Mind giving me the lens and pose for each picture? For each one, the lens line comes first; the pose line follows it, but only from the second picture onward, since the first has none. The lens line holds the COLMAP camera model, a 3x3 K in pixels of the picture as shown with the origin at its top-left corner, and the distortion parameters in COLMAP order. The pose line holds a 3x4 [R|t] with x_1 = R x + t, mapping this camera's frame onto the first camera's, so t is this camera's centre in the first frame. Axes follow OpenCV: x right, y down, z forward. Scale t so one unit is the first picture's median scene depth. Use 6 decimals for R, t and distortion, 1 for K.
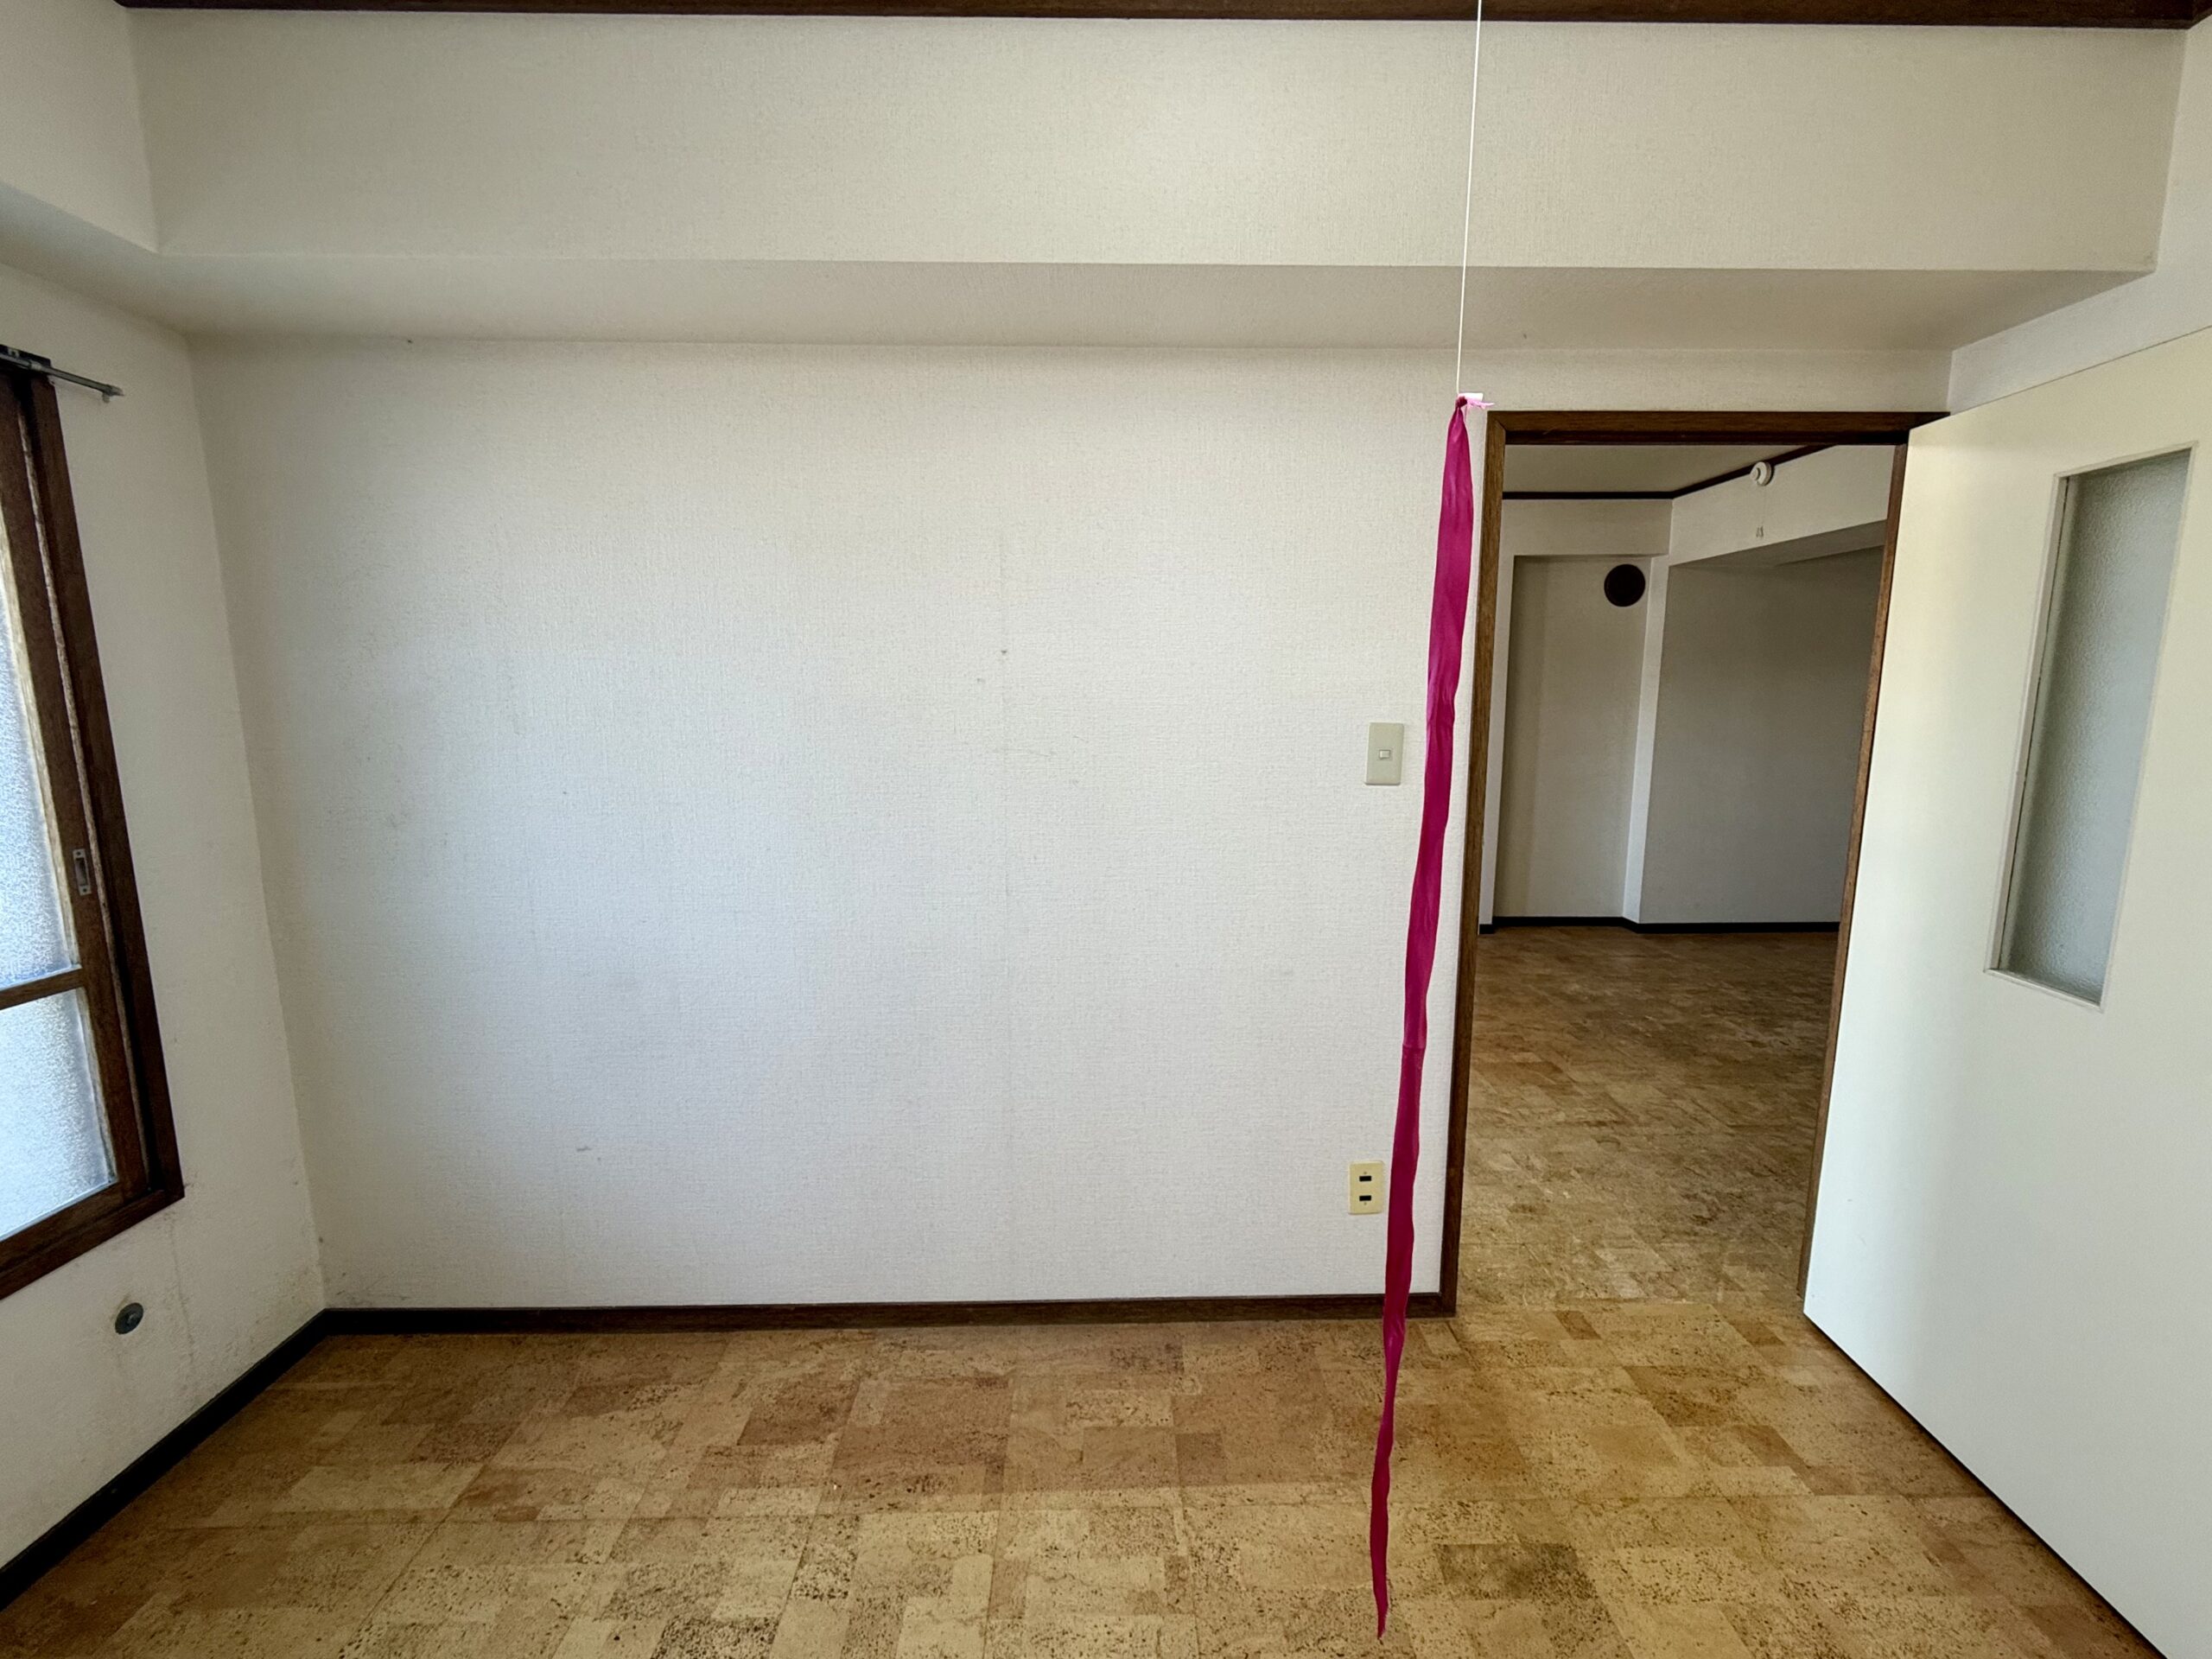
lens RADIAL K [[922.7, 0, 1108.4], [0, 922.7, 828.8], [0, 0, 1]] dist [-0.001300, -0.000352]
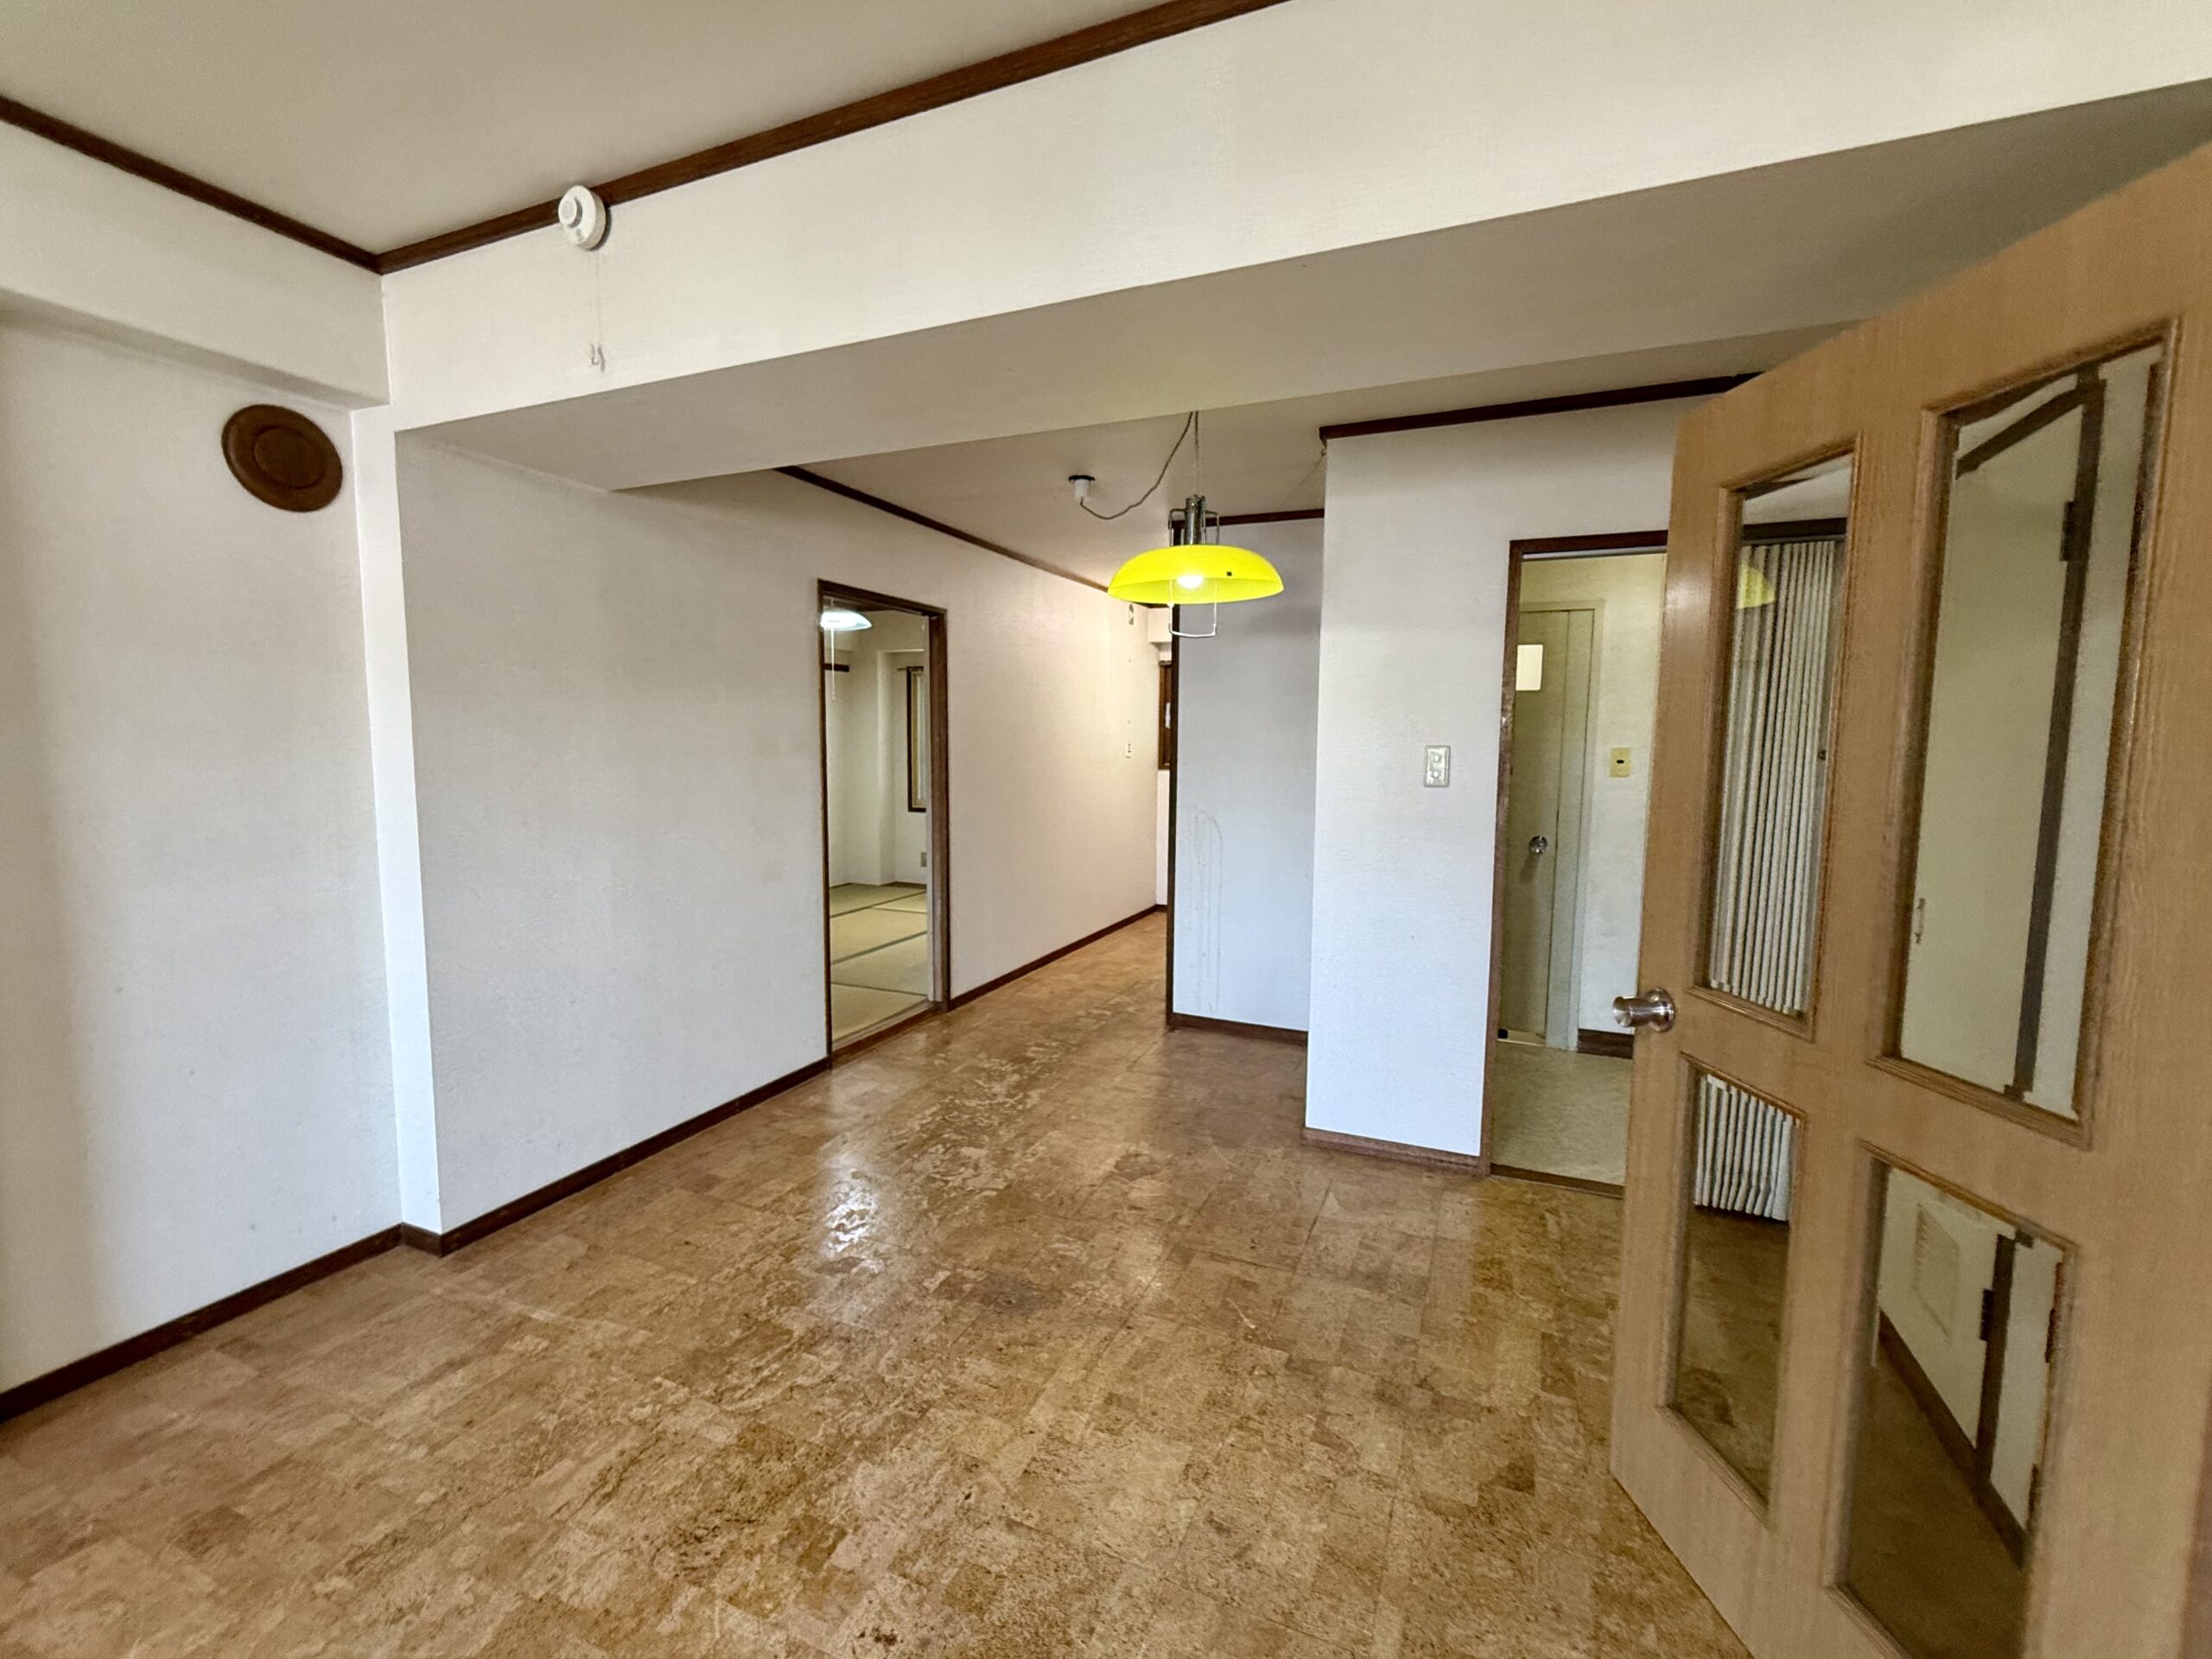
lens RADIAL K [[932.3, 0, 1112.5], [0, 932.3, 826.0], [0, 0, 1]] dist [-0.000983, 0.000116]
pose [[0.403253, -0.080005, 0.911584, 0.384644], [0.123058, 0.991863, 0.032614, -0.083680], [-0.906776, 0.099026, 0.409817, 0.621126]]
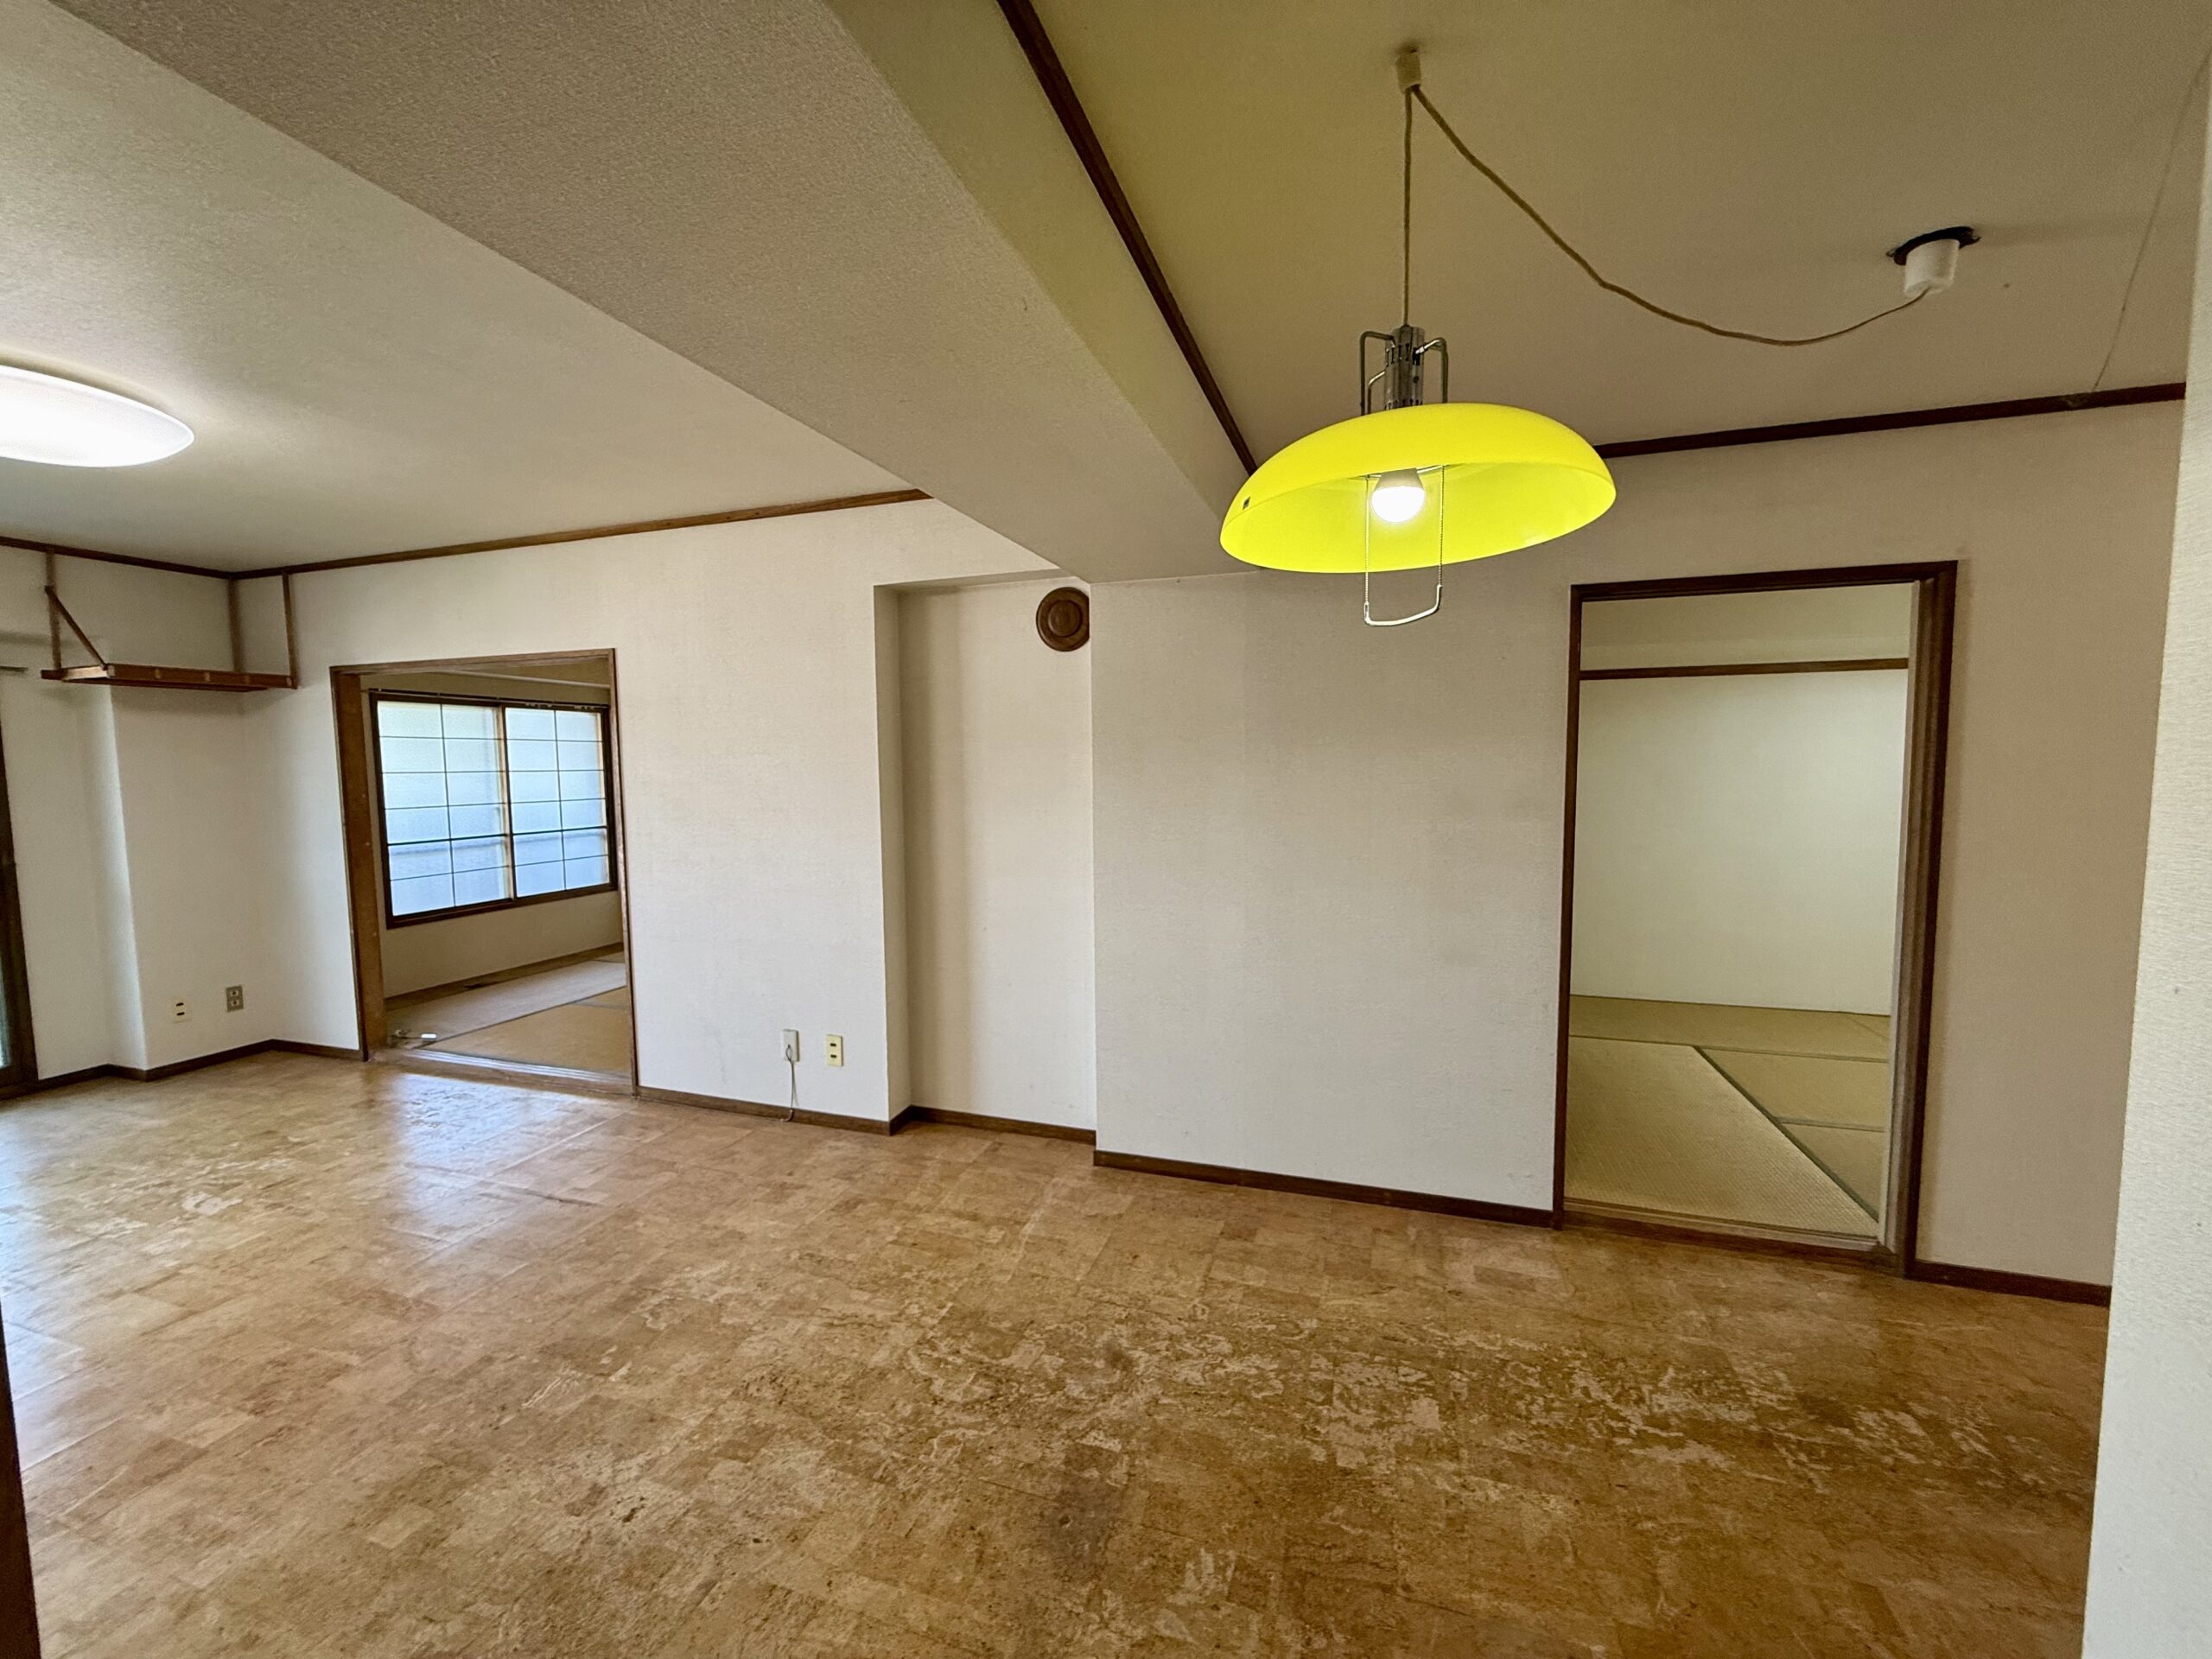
lens RADIAL K [[880.9, 0, 1100.0], [0, 880.9, 829.9], [0, 0, 1]] dist [-0.000575, -0.000025]
pose [[0.944084, 0.016464, -0.329294, 0.952962], [-0.038621, 0.997399, -0.060856, -0.094371], [0.327435, 0.070171, 0.942264, 0.526820]]
